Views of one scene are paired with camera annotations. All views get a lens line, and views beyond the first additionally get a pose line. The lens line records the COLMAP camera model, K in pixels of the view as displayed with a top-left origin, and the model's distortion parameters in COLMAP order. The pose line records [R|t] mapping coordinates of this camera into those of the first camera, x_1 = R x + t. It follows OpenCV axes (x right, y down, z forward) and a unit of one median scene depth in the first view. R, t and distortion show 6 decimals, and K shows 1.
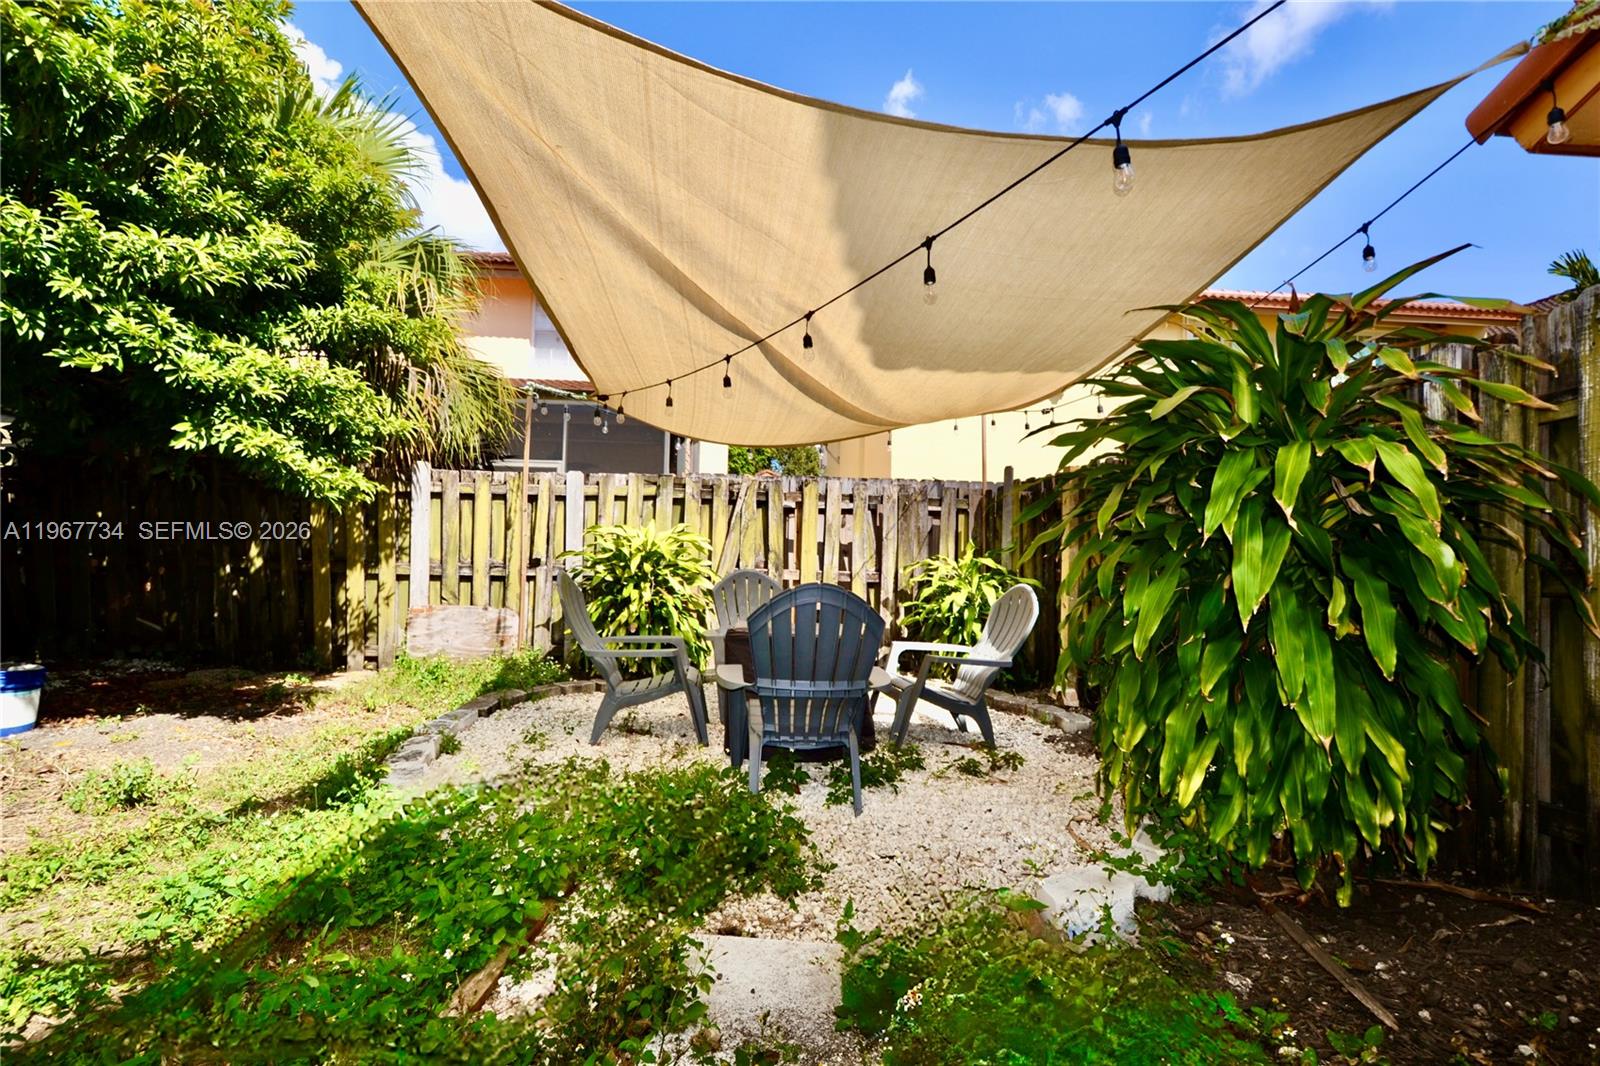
lens RADIAL K [[715.4, 0, 802.4], [0, 715.4, 536.1], [0, 0, 1]] dist [-0.003629, -0.000918]
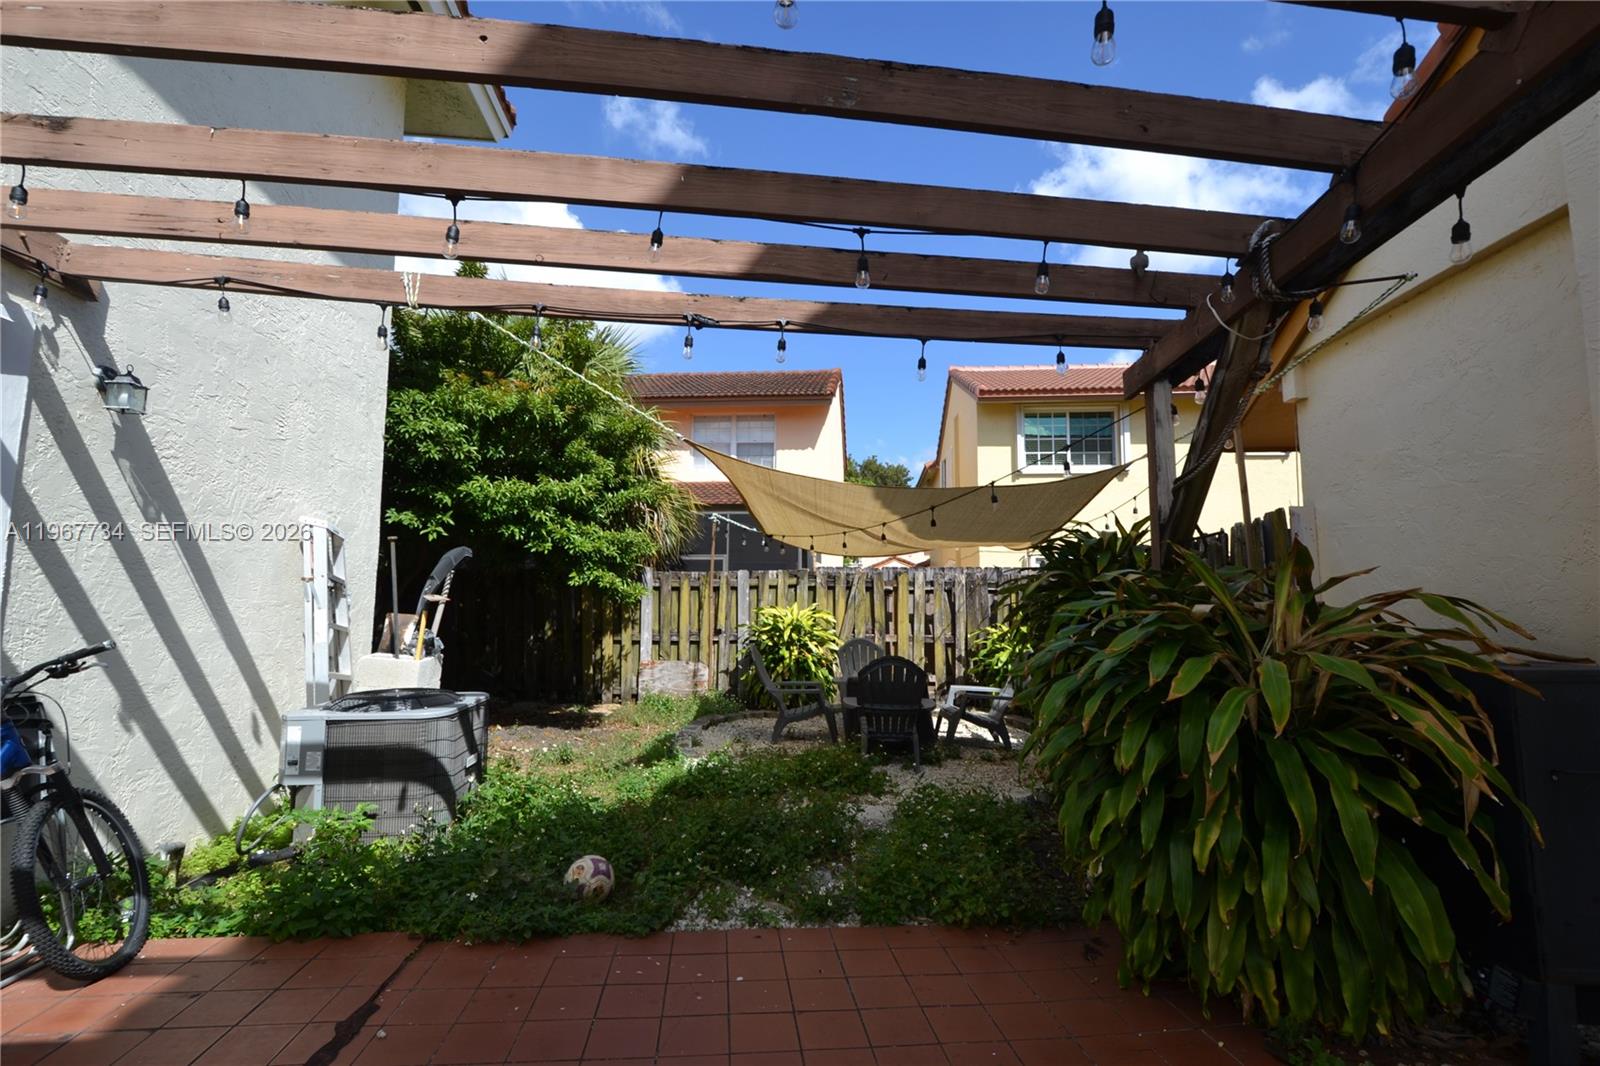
lens RADIAL K [[715.4, 0, 806.2], [0, 715.4, 531.5], [0, 0, 1]] dist [-0.003629, -0.000918]
pose [[0.987720, -0.029054, -0.153510, 0.045930], [0.018545, 0.997413, -0.069455, -0.066614], [0.155131, 0.065755, 0.985703, -0.478355]]
